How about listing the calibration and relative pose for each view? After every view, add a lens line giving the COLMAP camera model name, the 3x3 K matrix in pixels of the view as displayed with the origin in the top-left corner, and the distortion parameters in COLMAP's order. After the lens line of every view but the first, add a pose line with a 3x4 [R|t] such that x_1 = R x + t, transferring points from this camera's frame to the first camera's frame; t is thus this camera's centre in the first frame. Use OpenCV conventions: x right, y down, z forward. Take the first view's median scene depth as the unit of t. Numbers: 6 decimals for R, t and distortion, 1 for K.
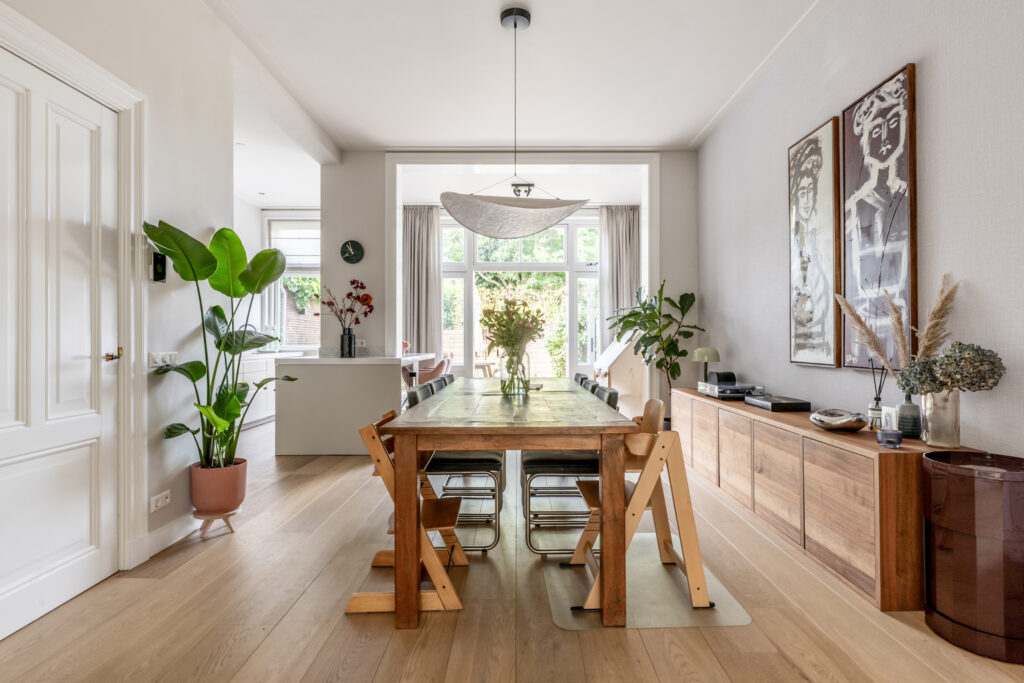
lens RADIAL K [[524.5, 0, 524.8], [0, 524.5, 330.8], [0, 0, 1]] dist [-0.002891, -0.000970]
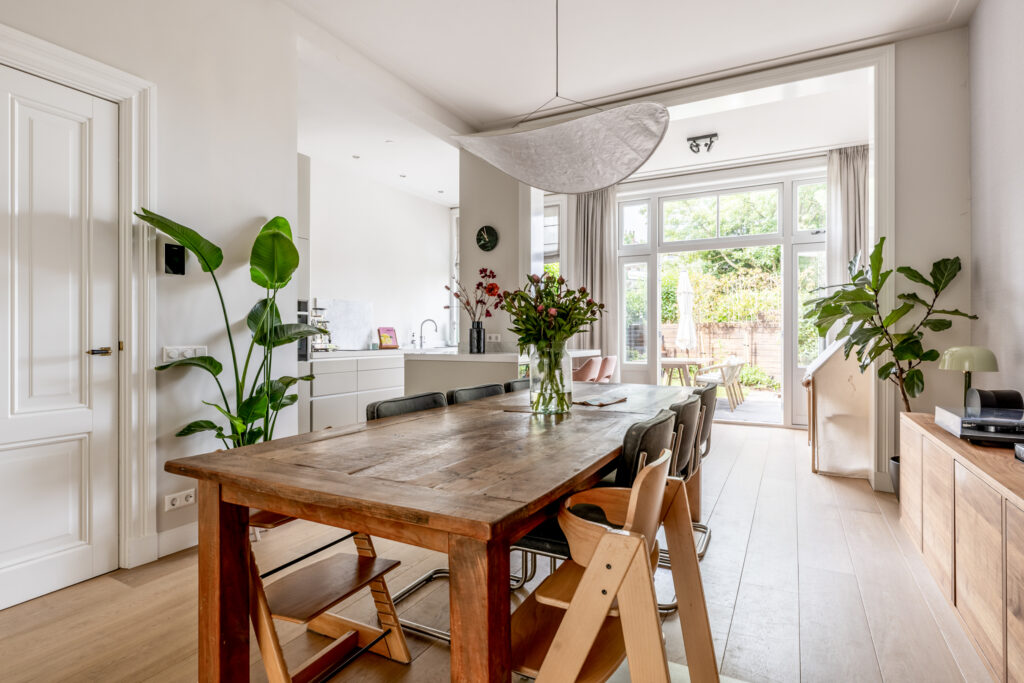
lens RADIAL K [[524.5, 0, 524.8], [0, 524.5, 330.8], [0, 0, 1]] dist [-0.002891, -0.000970]
pose [[0.882084, -0.004086, -0.471075, 0.179749], [0.008772, 0.999931, 0.007753, 0.005200], [0.471011, -0.010971, 0.882059, 0.245081]]
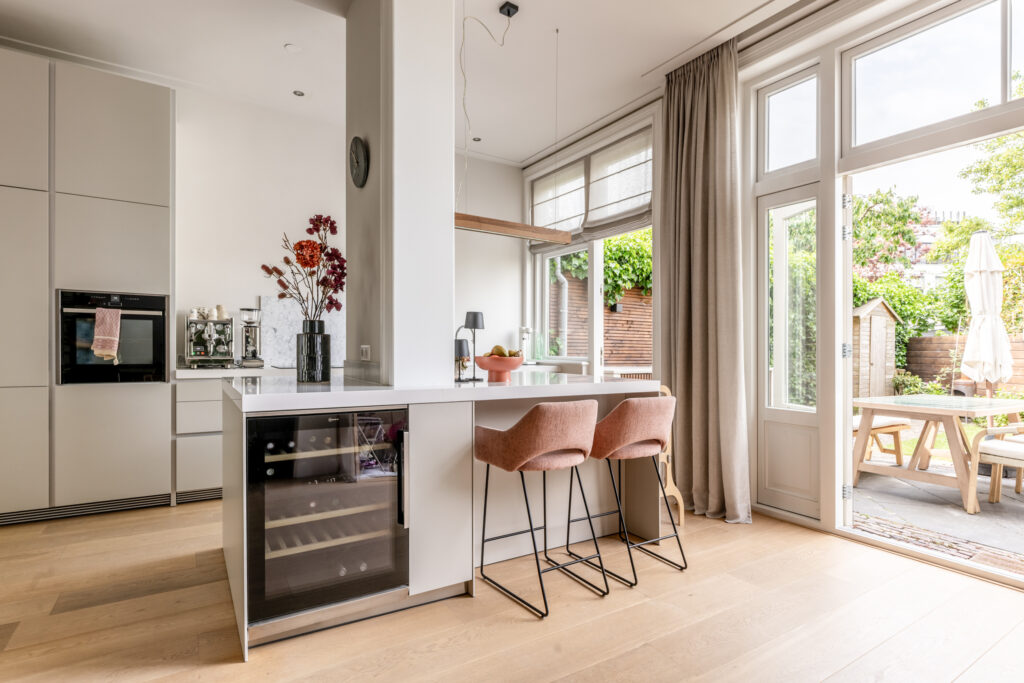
lens RADIAL K [[514.6, 0, 512.0], [0, 514.6, 341.5], [0, 0, 1]] dist [0.001204, 0.000218]
pose [[0.519060, 0.000524, -0.854737, 0.168909], [0.002734, 0.999994, 0.002274, 0.013888], [0.854733, -0.003517, 0.519056, 0.969957]]
